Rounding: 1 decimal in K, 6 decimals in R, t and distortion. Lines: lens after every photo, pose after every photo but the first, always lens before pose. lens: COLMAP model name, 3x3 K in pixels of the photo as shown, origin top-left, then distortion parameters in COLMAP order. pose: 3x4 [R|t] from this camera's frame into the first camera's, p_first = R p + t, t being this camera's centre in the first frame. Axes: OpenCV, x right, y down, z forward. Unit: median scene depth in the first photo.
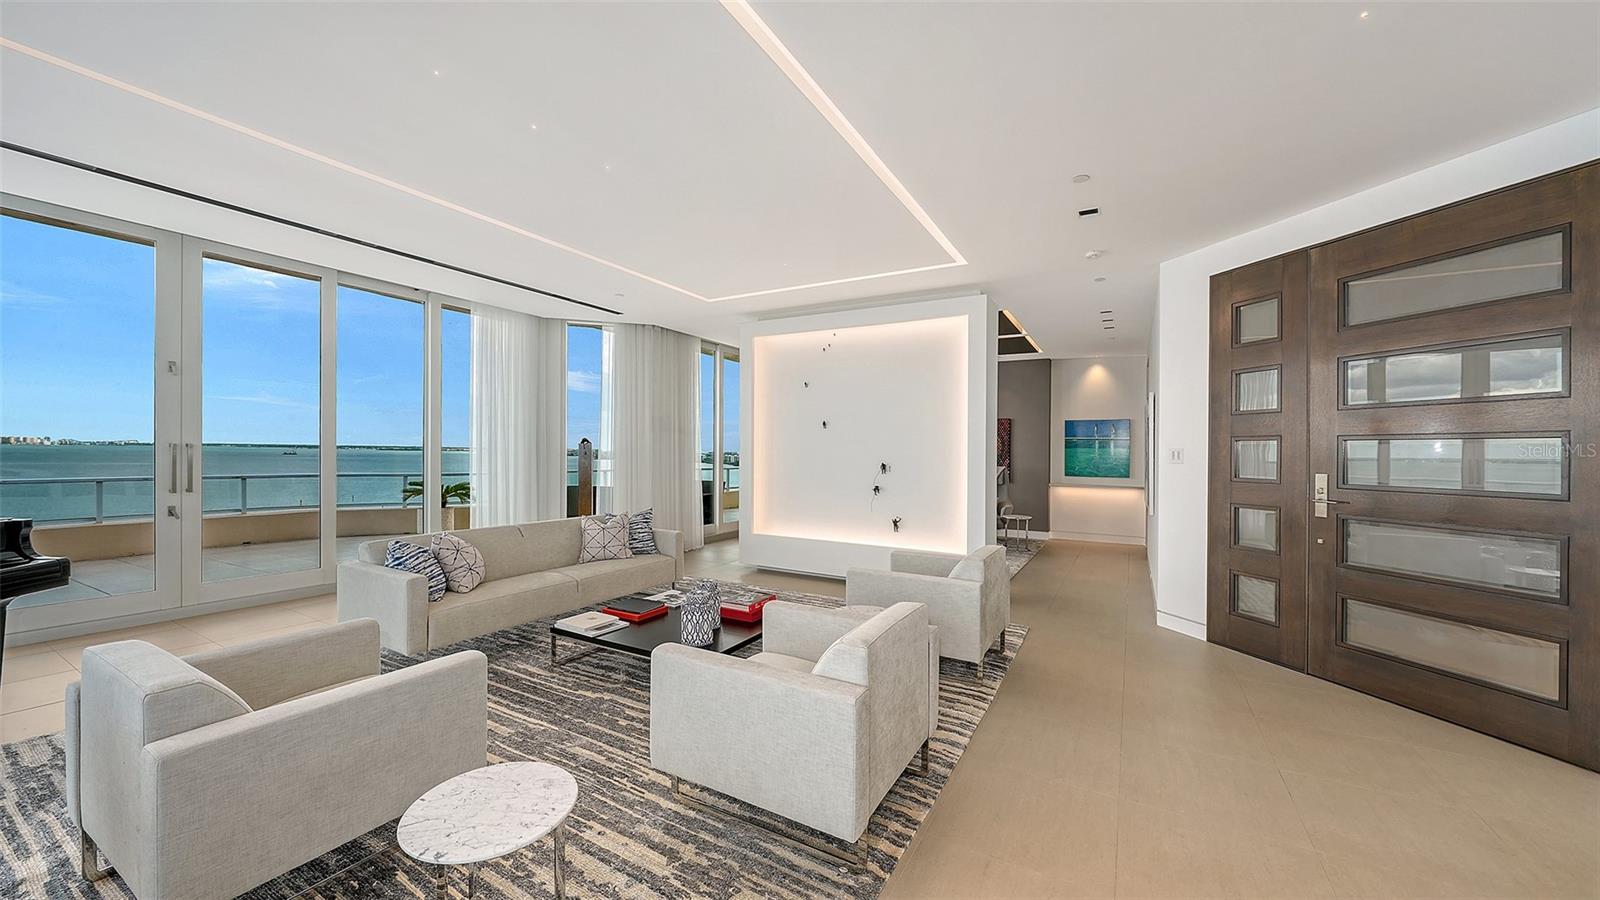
lens RADIAL K [[576.4, 0, 790.1], [0, 576.4, 446.1], [0, 0, 1]] dist [-0.000194, -0.000115]
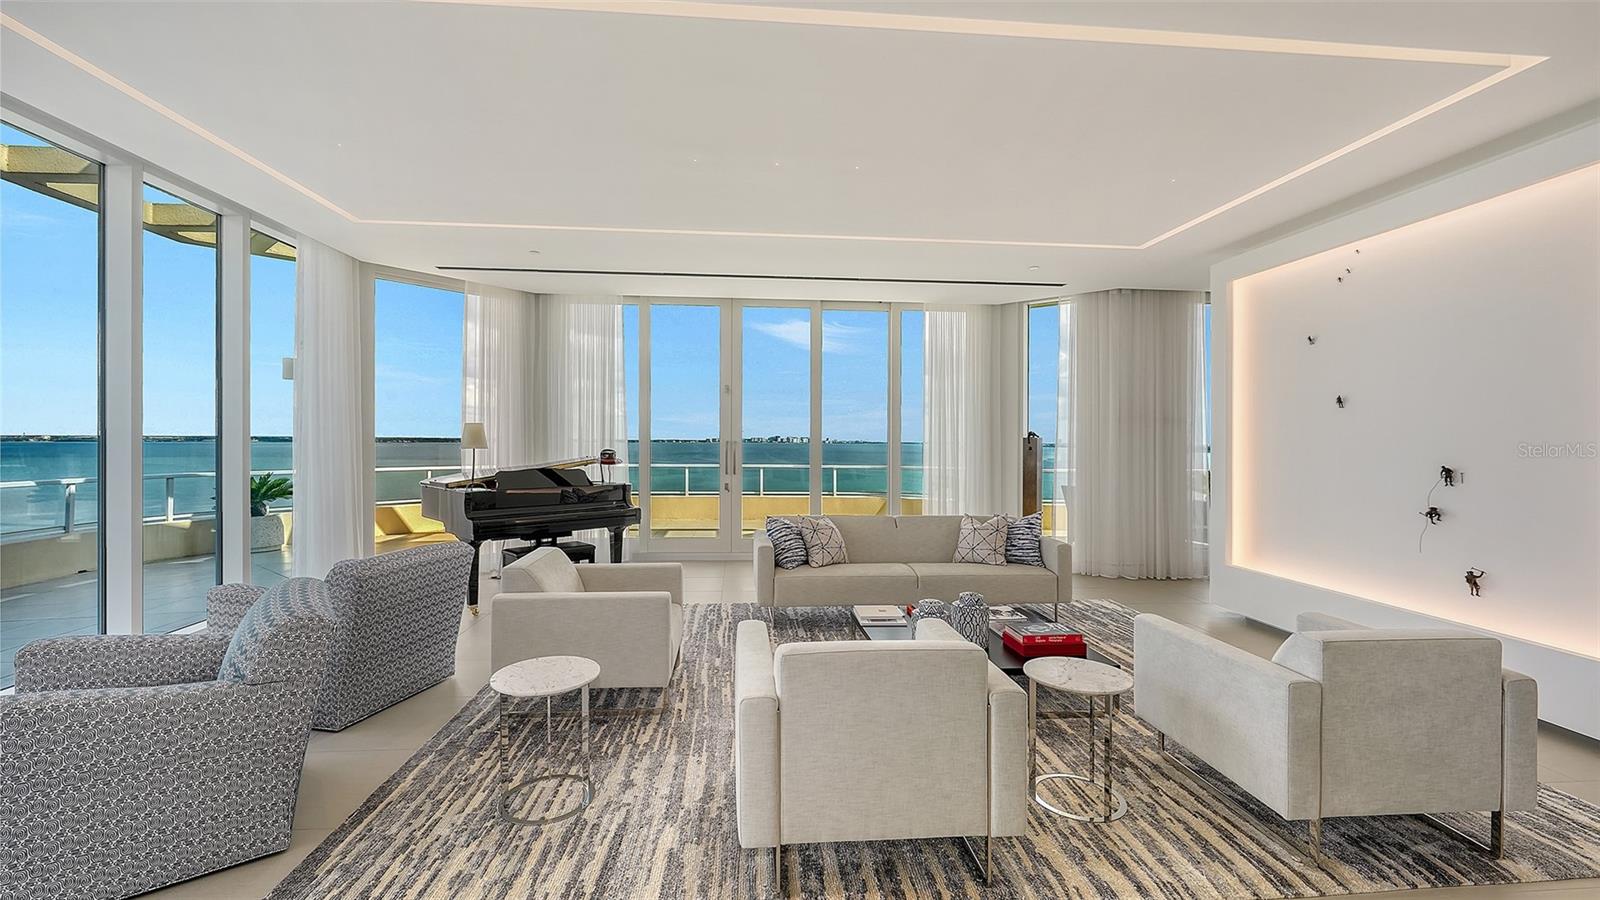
lens RADIAL K [[659.5, 0, 800.0], [0, 659.5, 450.0], [0, 0, 1]] dist [-0.012309, 0.005899]
pose [[0.572854, 0.002617, -0.819653, 0.373500], [0.006186, 0.999953, 0.007516, 0.006088], [0.819634, -0.009376, 0.572811, 0.161822]]
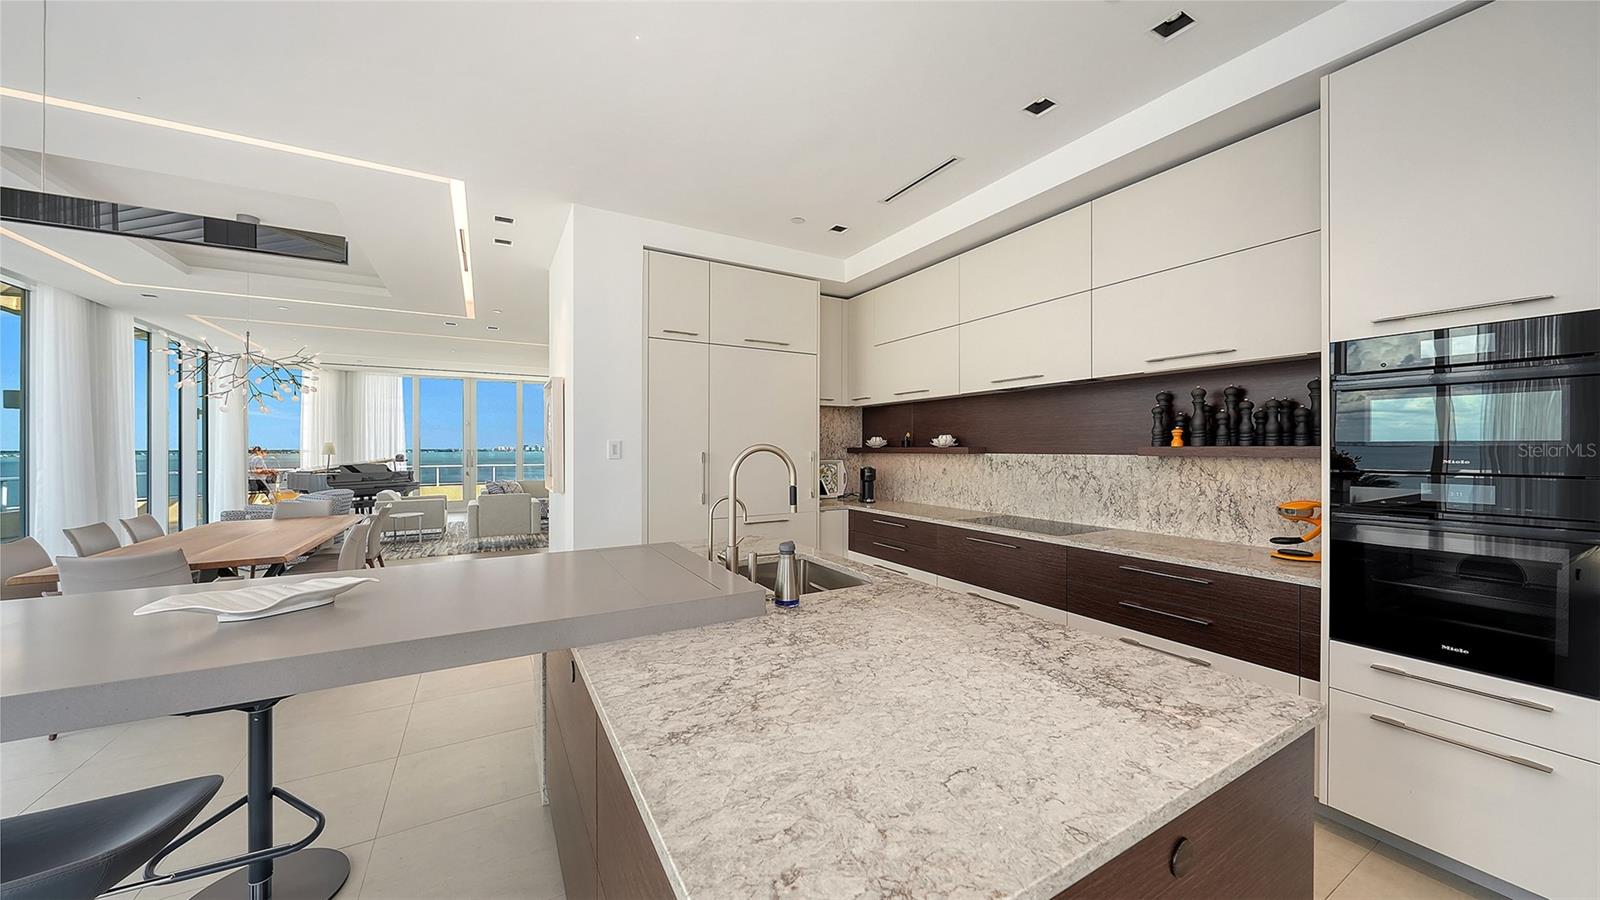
lens RADIAL K [[547.3, 0, 804.5], [0, 547.3, 448.7], [0, 0, 1]] dist [-0.001160, -0.000096]
pose [[0.866111, -0.015660, -0.499606, 1.545028], [0.018879, 0.999821, 0.001390, 0.015970], [0.499495, -0.010636, 0.866252, -0.461472]]
